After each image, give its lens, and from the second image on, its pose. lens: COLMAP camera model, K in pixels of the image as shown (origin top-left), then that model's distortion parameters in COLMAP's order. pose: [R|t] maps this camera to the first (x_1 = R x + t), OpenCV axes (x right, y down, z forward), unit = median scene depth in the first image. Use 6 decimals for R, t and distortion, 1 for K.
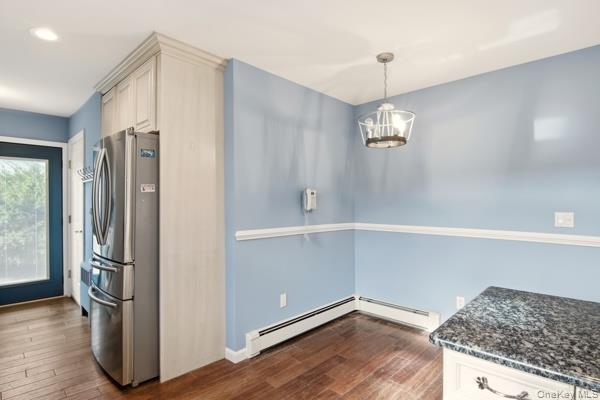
lens RADIAL K [[309.9, 0, 298.1], [0, 309.9, 203.4], [0, 0, 1]] dist [-0.000796, -0.018514]
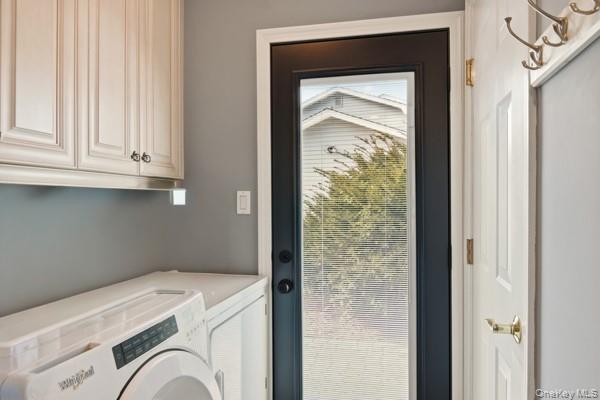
lens RADIAL K [[433.3, 0, 300.0], [0, 433.3, 200.0], [0, 0, 1]] dist [-0.001412, -0.000719]
pose [[0.524834, -0.008627, -0.851161, -0.459368], [0.000390, 0.999951, -0.009894, 0.006409], [0.851205, 0.004861, 0.524812, 0.624784]]
